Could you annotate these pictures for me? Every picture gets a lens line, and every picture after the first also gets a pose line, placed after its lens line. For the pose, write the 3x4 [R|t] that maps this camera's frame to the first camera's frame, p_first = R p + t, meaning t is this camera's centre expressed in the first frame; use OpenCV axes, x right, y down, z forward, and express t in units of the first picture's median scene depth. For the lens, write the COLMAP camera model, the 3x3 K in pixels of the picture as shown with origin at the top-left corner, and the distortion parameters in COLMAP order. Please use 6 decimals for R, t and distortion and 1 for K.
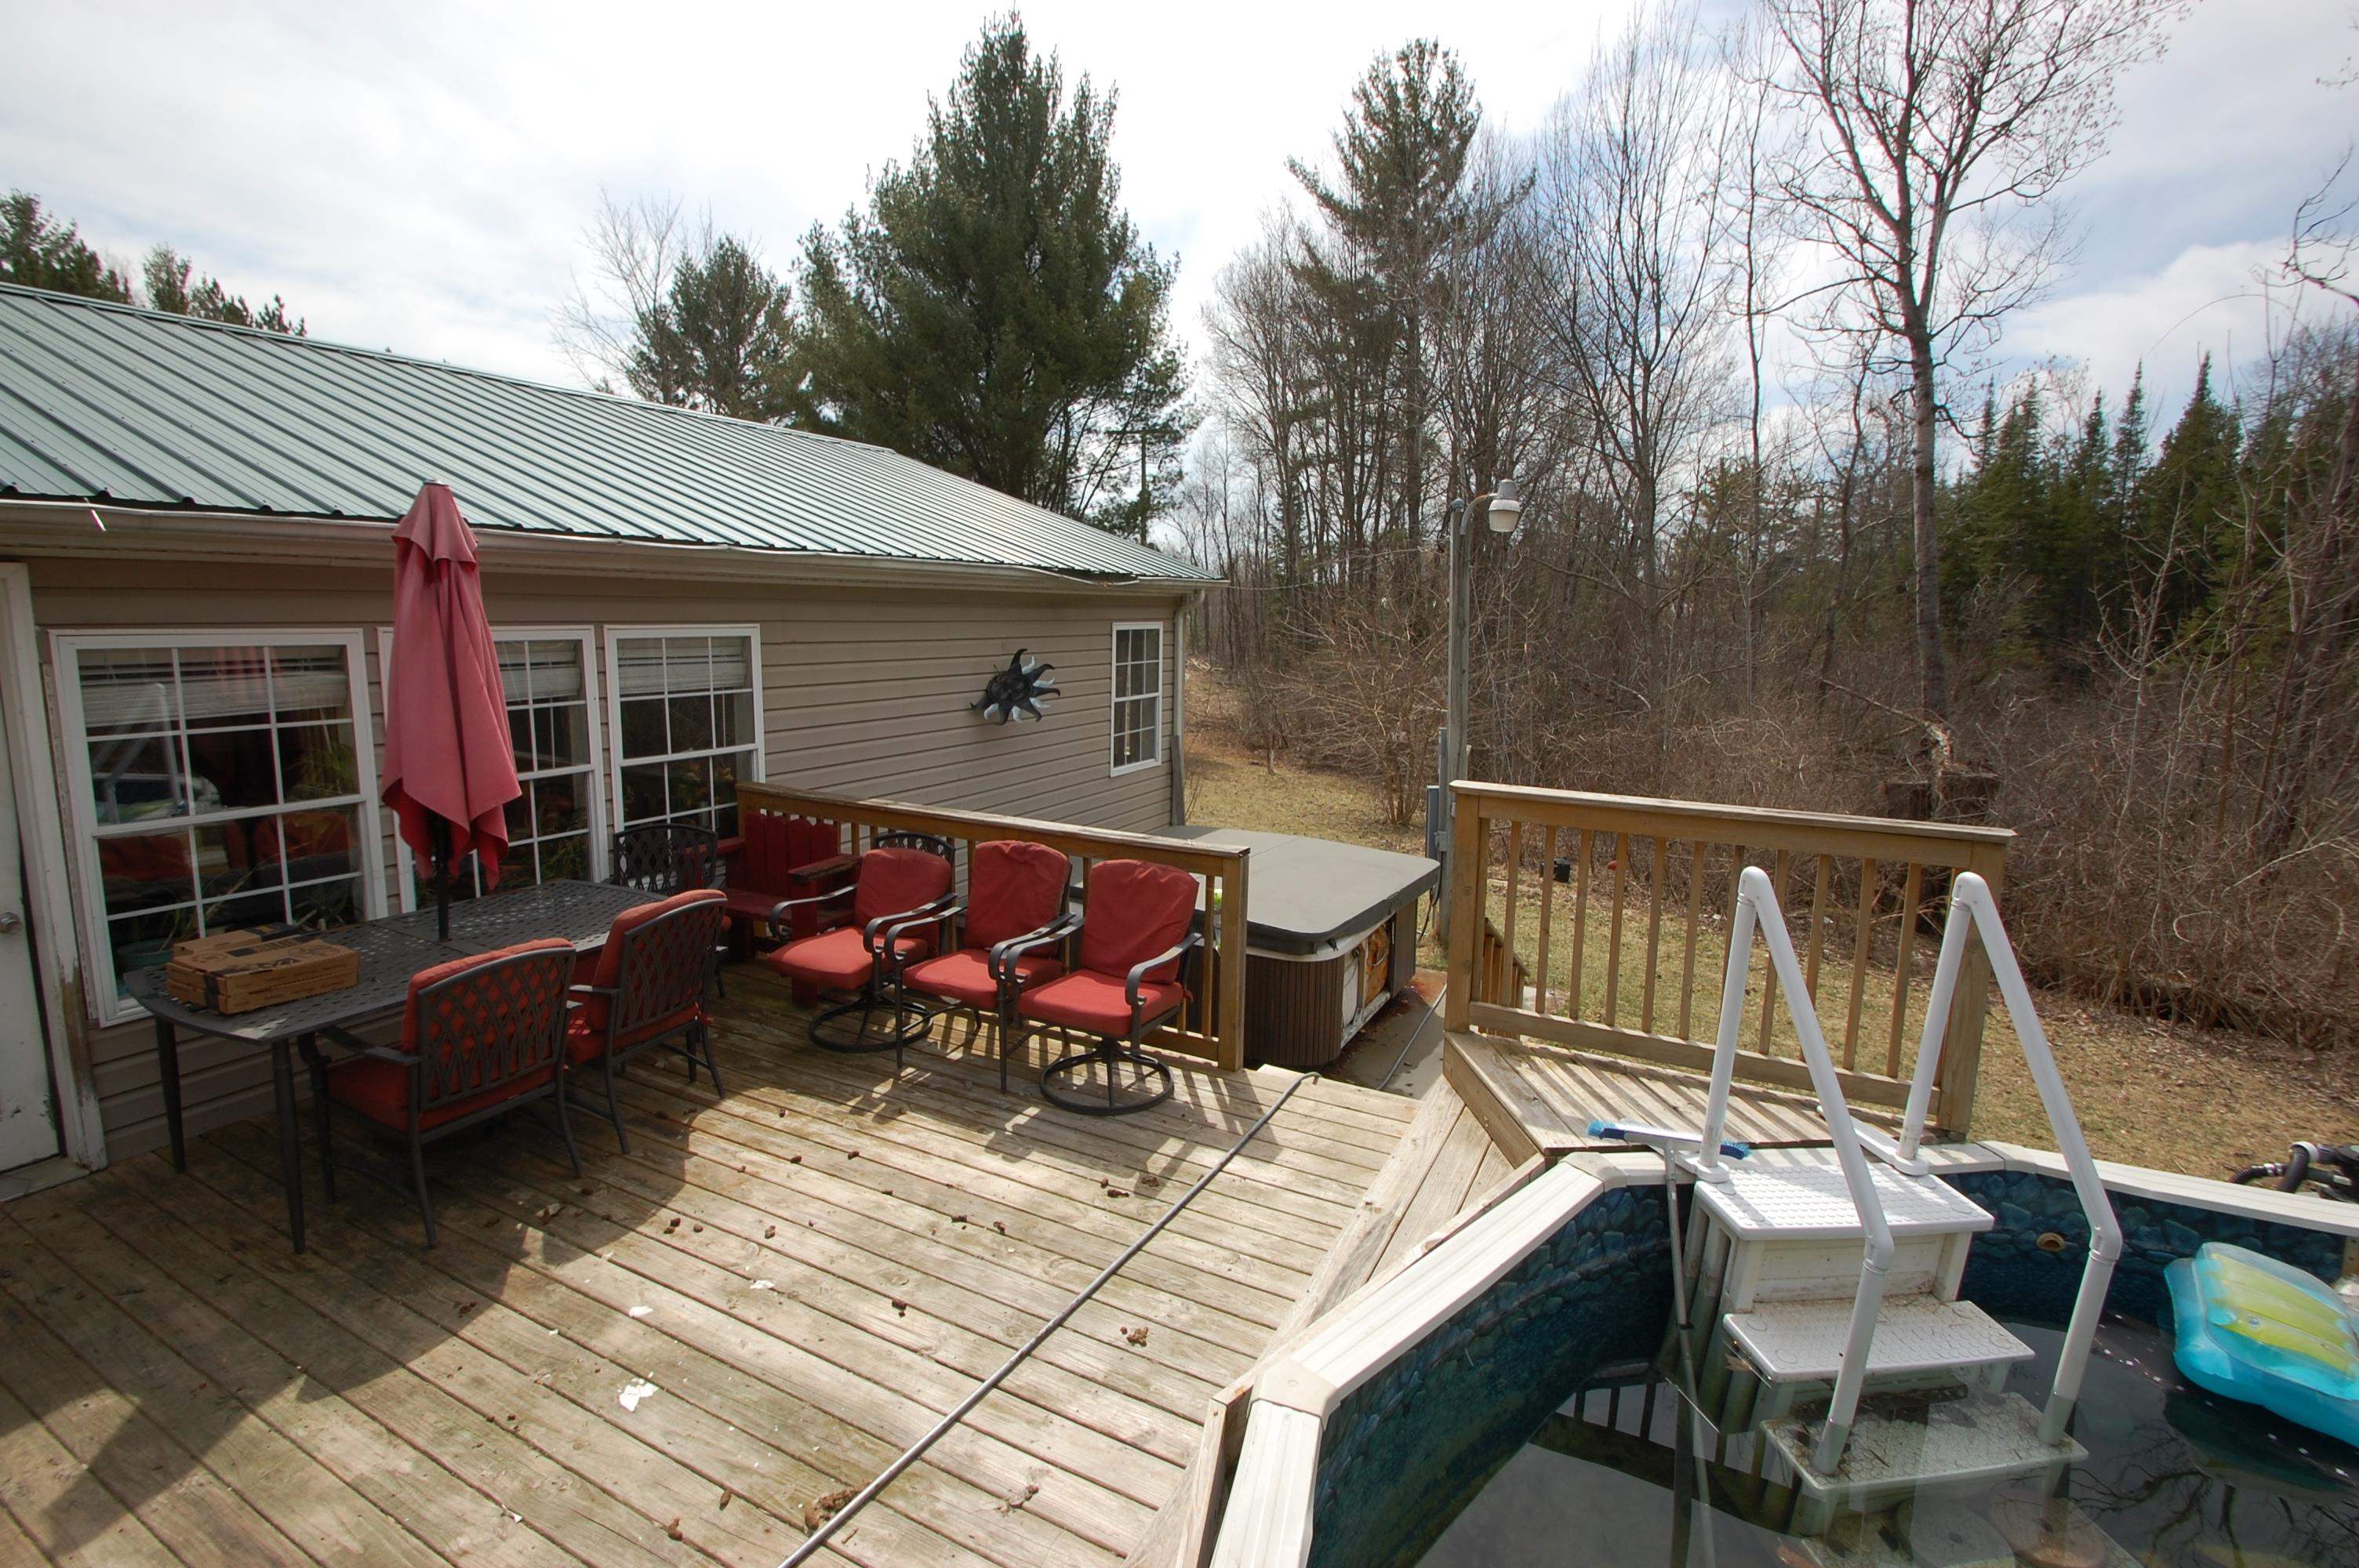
lens RADIAL K [[1081.5, 0, 1173.7], [0, 1081.5, 757.0], [0, 0, 1]] dist [0.000438, 0.000293]
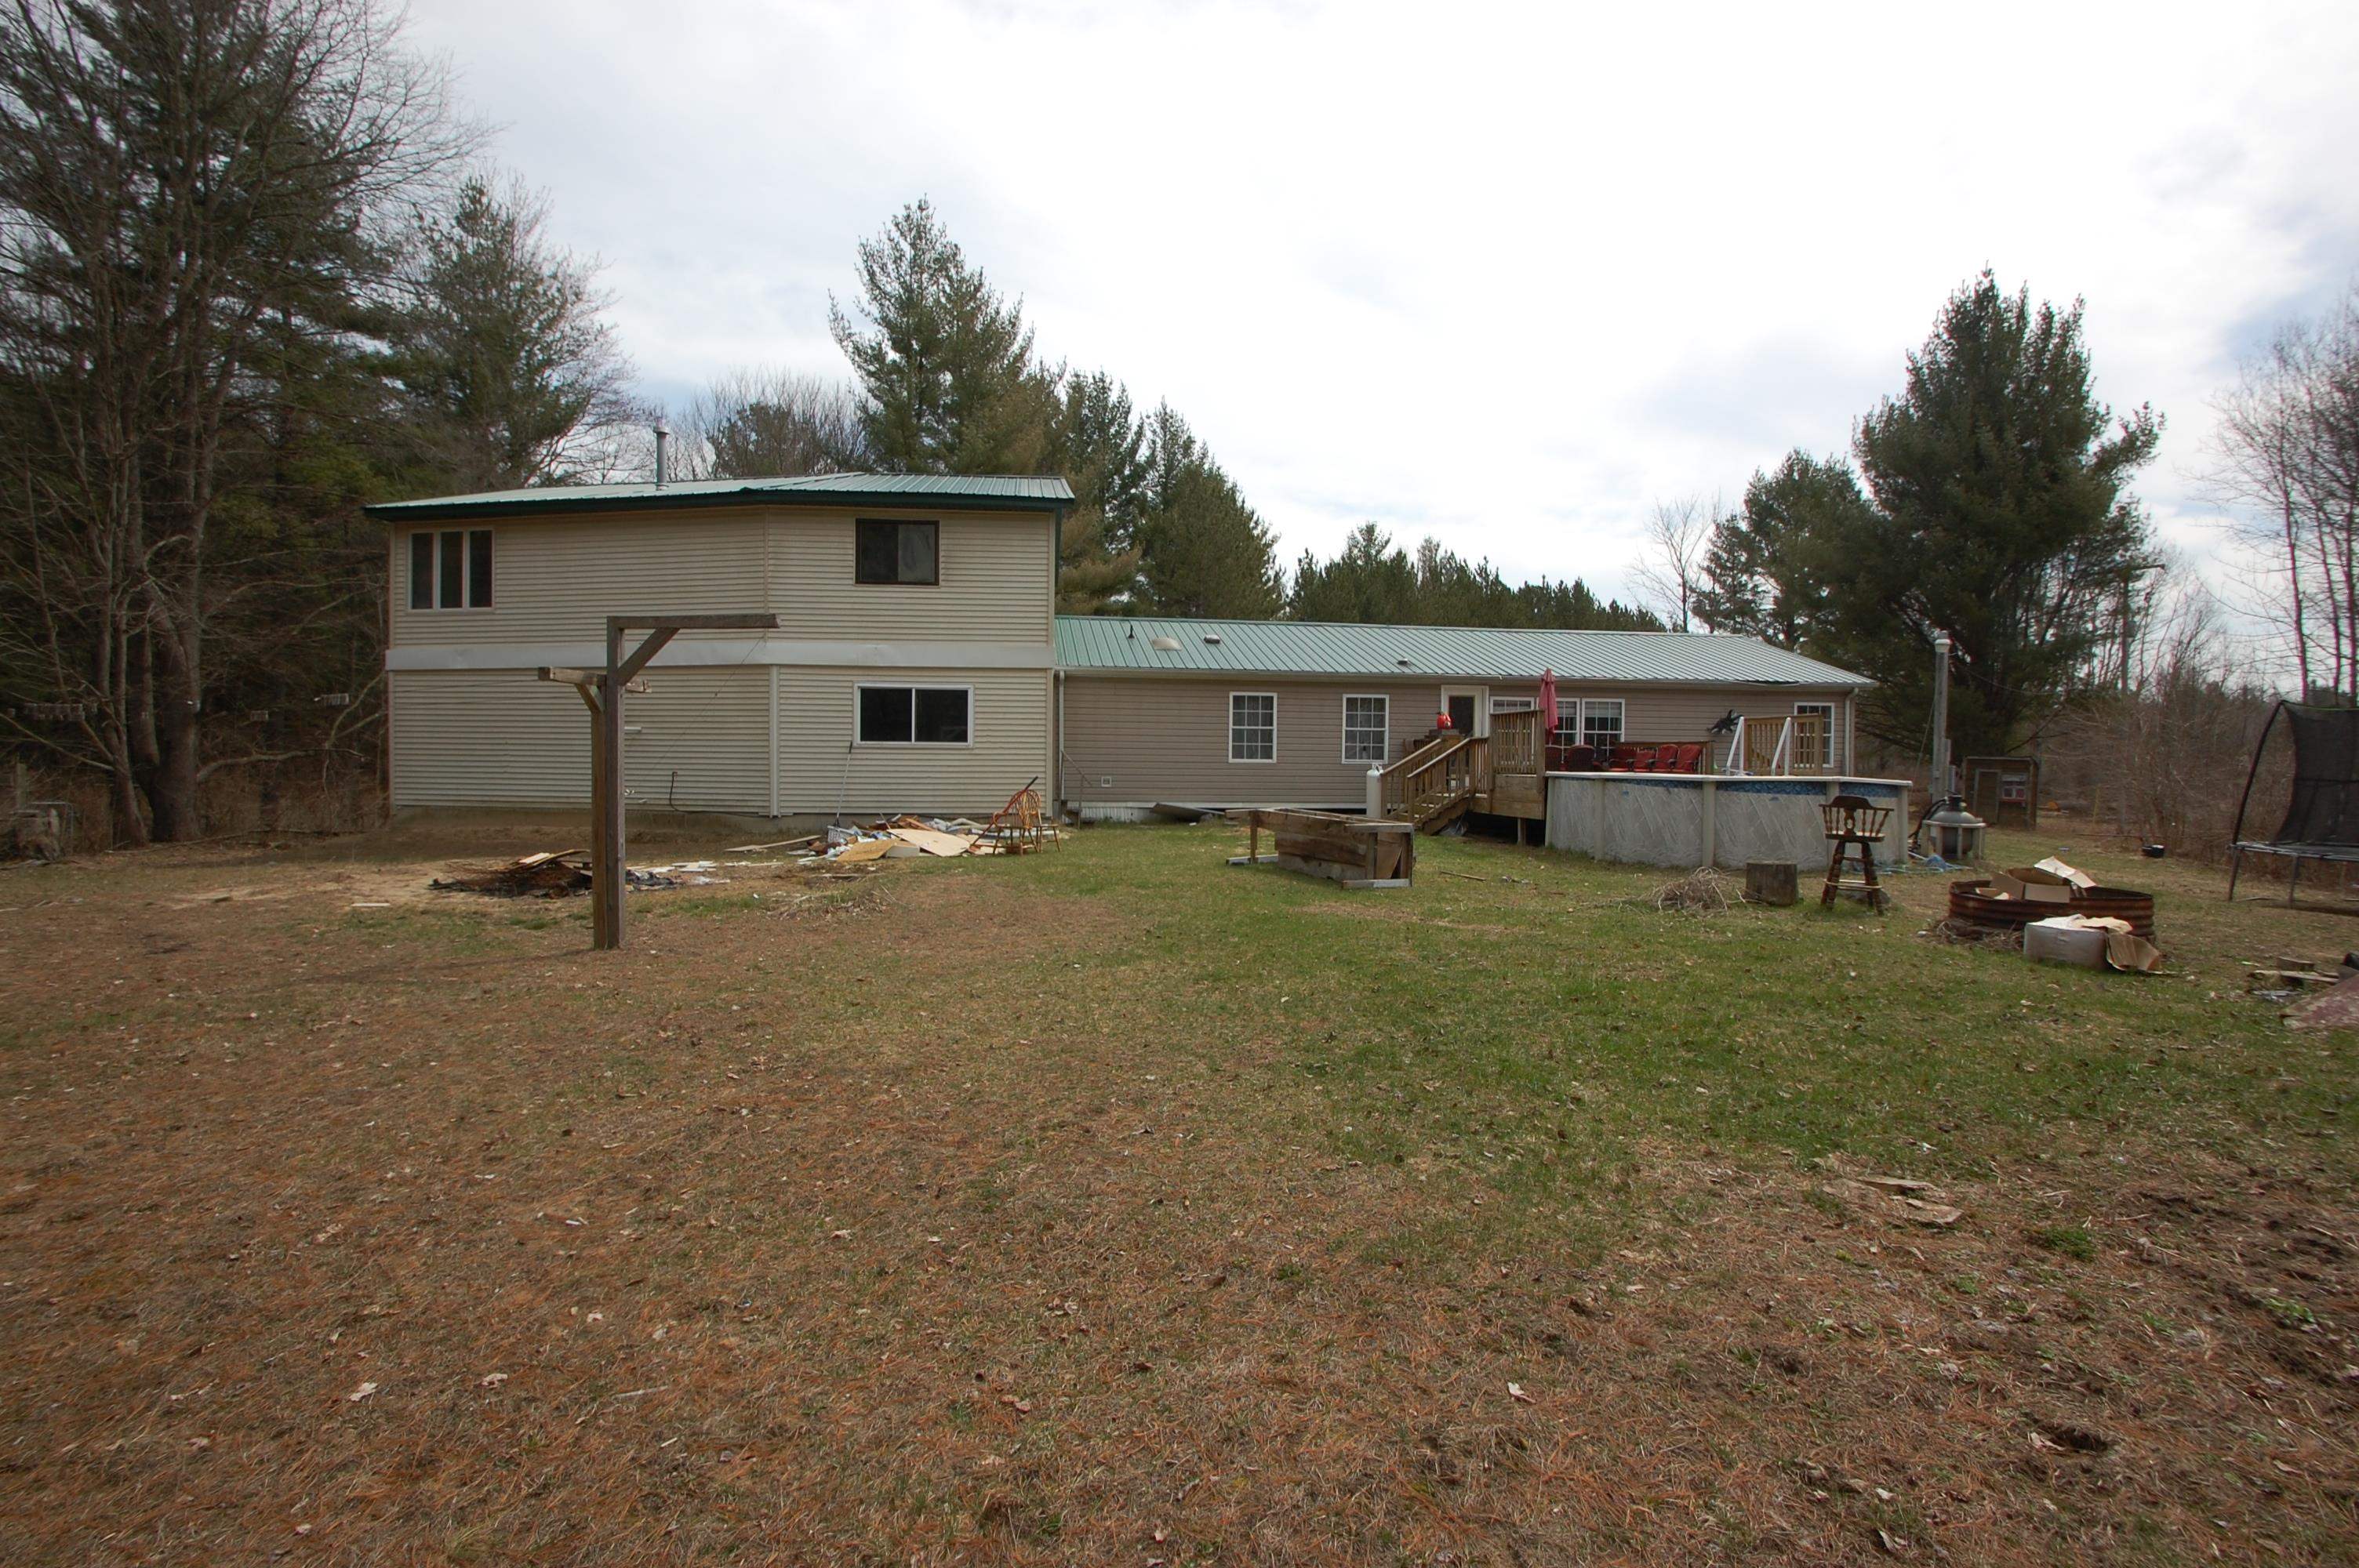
lens RADIAL K [[1081.5, 0, 1173.7], [0, 1081.5, 757.0], [0, 0, 1]] dist [0.000438, 0.000293]
pose [[0.589528, -0.012804, -0.807647, 0.314199], [-0.108725, 0.989517, -0.095050, 0.109986], [0.800397, 0.143846, 0.581956, -0.436853]]
